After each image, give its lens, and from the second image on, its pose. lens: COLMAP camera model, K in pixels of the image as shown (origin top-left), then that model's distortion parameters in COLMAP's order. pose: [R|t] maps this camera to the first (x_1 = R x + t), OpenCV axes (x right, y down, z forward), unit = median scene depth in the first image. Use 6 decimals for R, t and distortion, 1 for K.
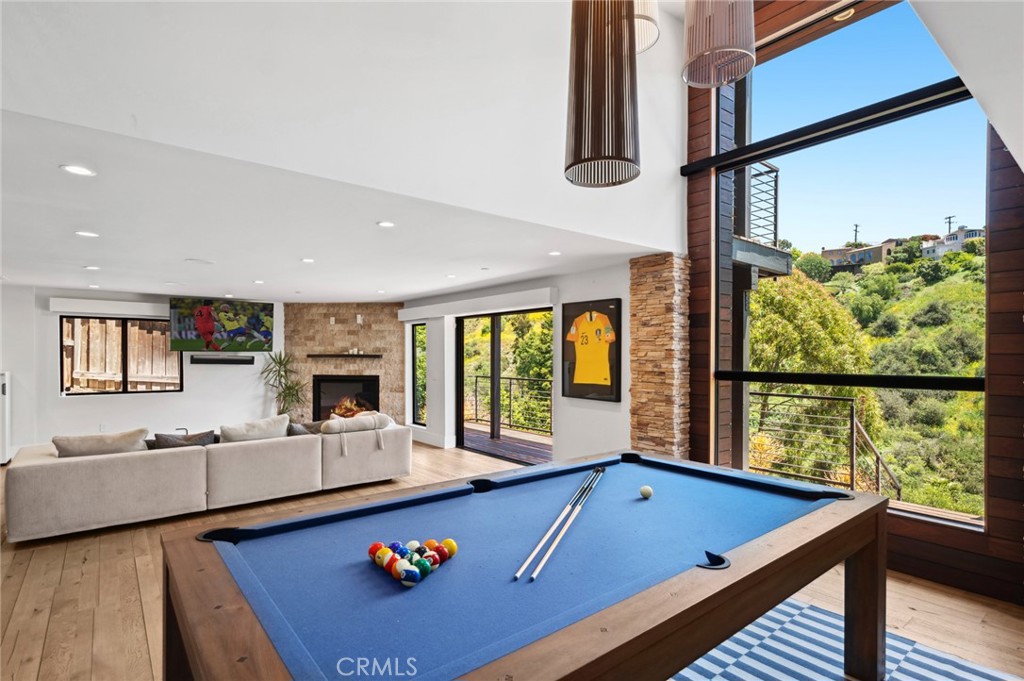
lens RADIAL K [[510.7, 0, 512.0], [0, 510.7, 354.5], [0, 0, 1]] dist [0.020503, 0.000251]
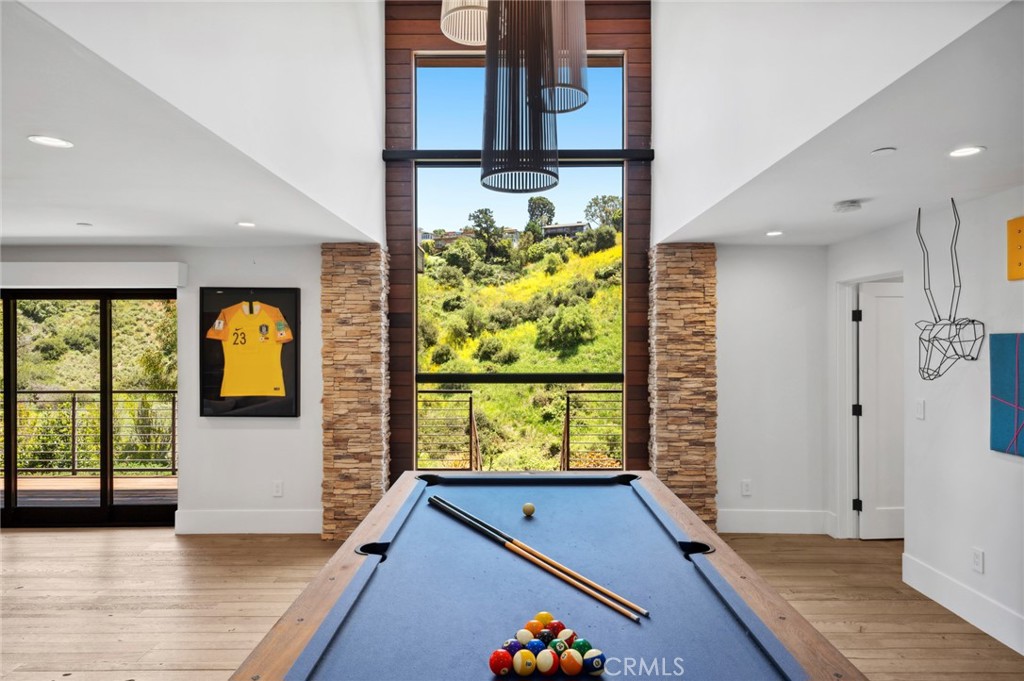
lens RADIAL K [[592.0, 0, 525.8], [0, 592.0, 339.8], [0, 0, 1]] dist [0.000953, 0.001300]
pose [[0.620888, -0.002804, 0.783895, -0.299093], [0.003207, 0.999994, 0.001037, -0.027905], [-0.783893, 0.001870, 0.620893, 0.137369]]
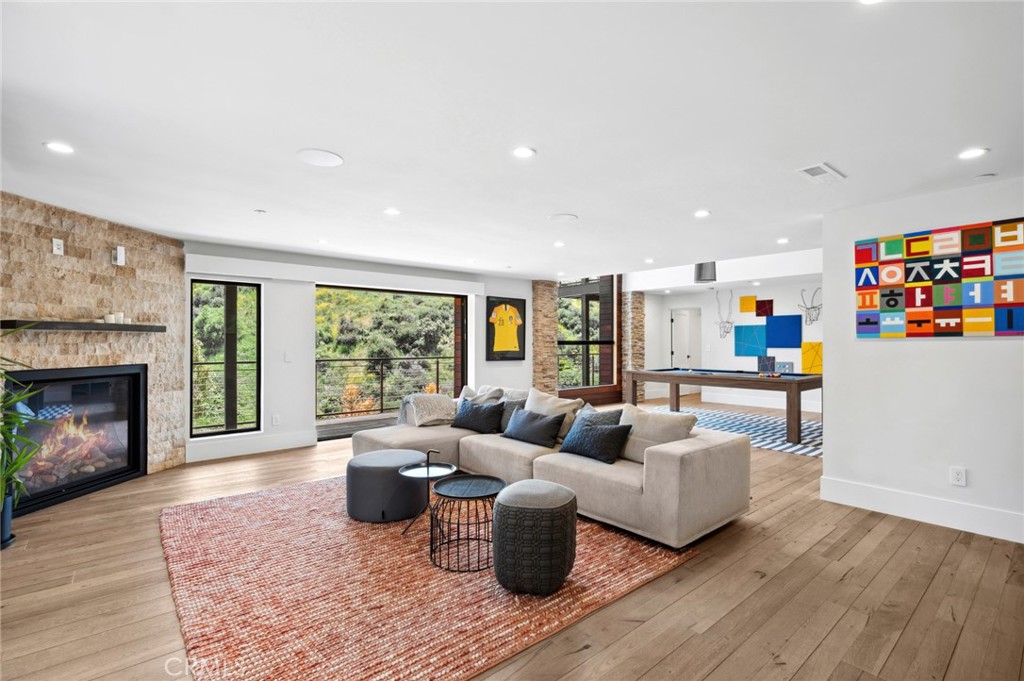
lens RADIAL K [[475.0, 0, 518.9], [0, 475.0, 344.5], [0, 0, 1]] dist [0.002622, -0.000508]
pose [[-0.040574, -0.010119, 0.999125, -1.364326], [-0.001162, 0.999949, 0.010080, 0.024912], [-0.999176, -0.000752, -0.040584, 1.075031]]
